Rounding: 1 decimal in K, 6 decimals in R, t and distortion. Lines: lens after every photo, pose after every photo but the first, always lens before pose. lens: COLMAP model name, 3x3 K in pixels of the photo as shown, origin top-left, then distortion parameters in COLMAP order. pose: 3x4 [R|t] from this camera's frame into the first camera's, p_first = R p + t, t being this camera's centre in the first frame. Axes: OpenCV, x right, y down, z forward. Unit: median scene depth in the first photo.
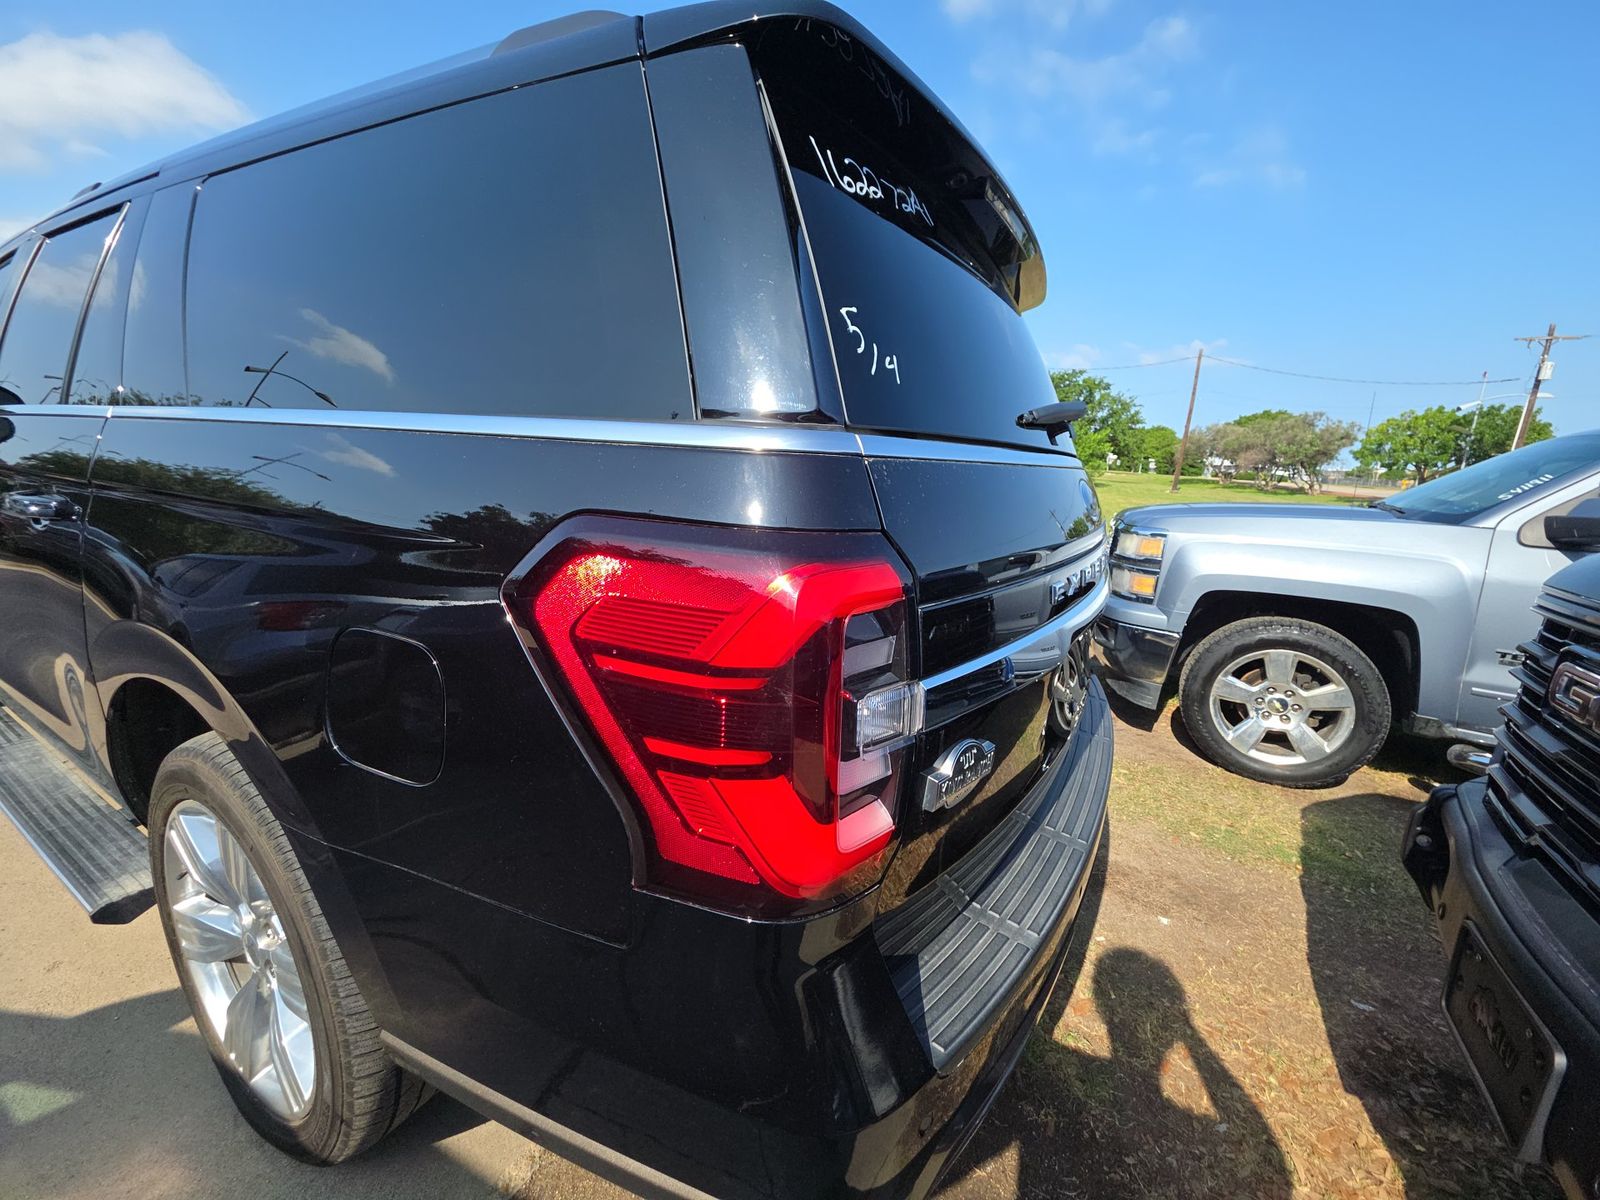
lens RADIAL K [[633.3, 0, 800.0], [0, 633.3, 600.0], [0, 0, 1]] dist [-0.000681, 0.000001]
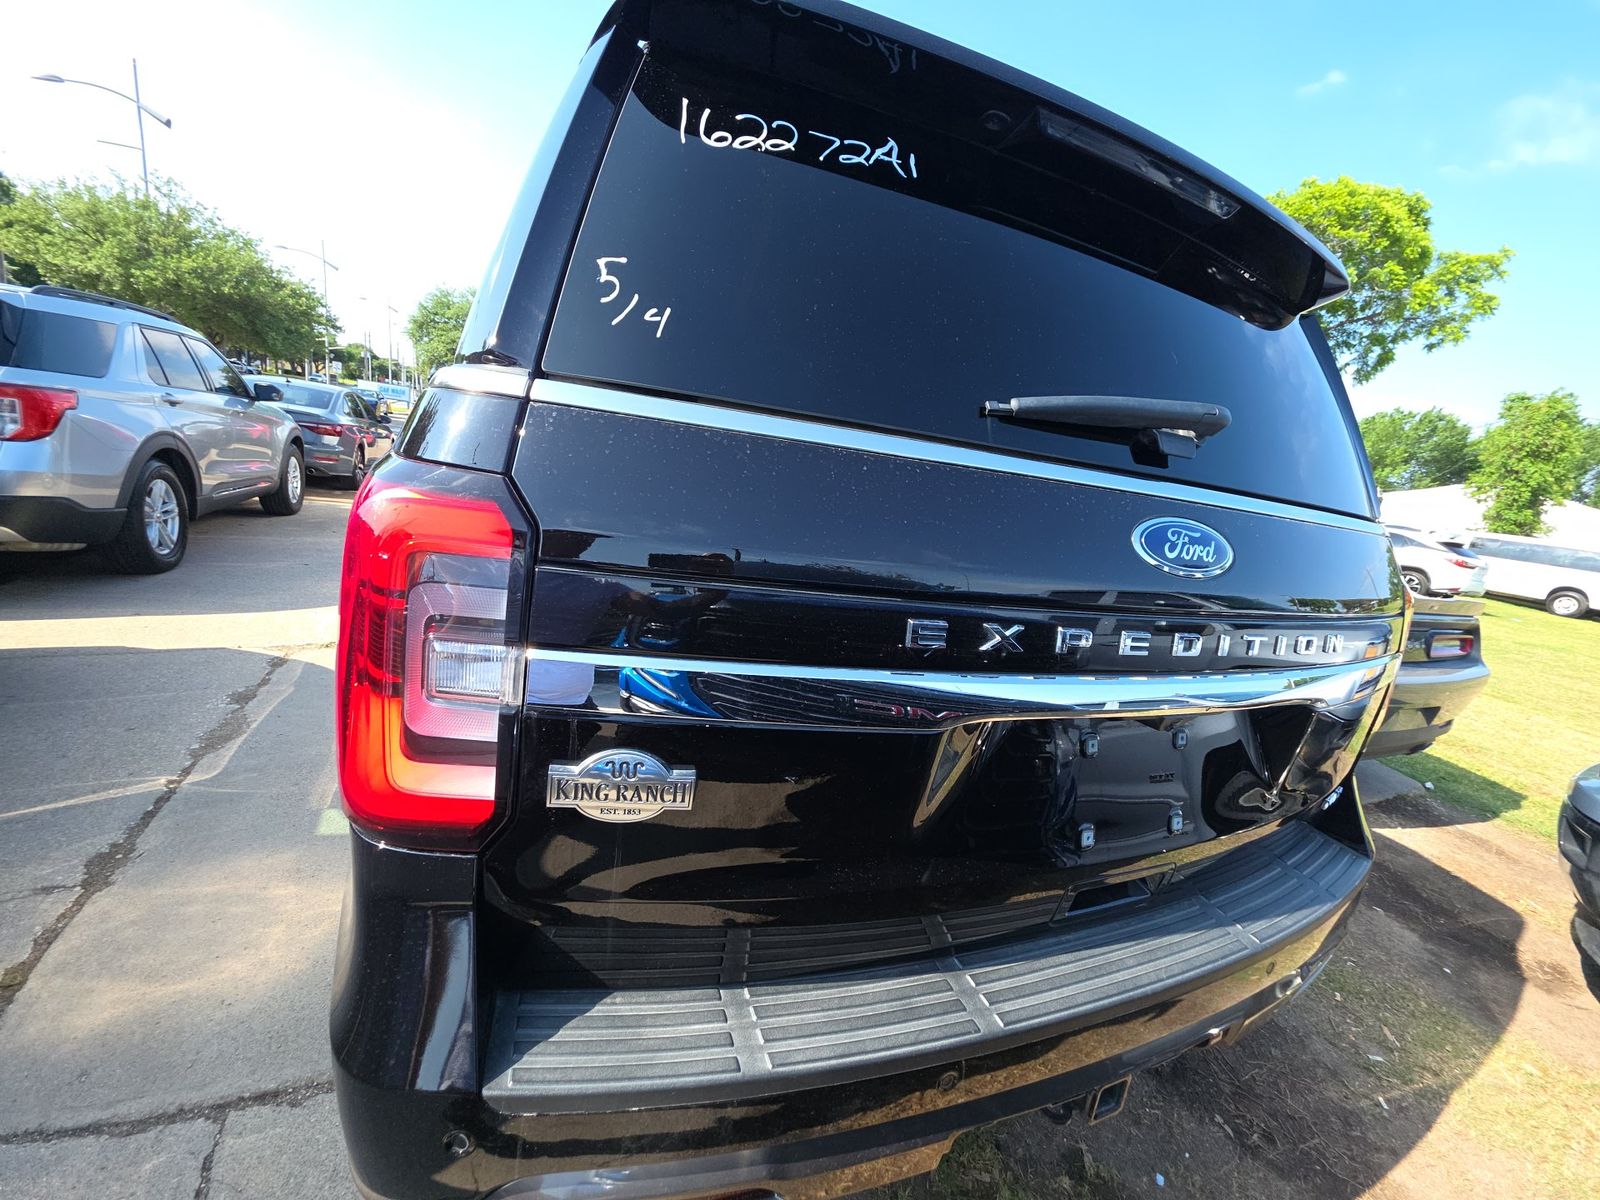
lens RADIAL K [[633.3, 0, 800.0], [0, 633.3, 600.0], [0, 0, 1]] dist [-0.000681, 0.000001]
pose [[0.817325, 0.197864, -0.541137, 0.776517], [-0.234108, 0.972209, 0.001890, -0.023795], [0.526472, 0.125140, 0.840932, 0.344979]]
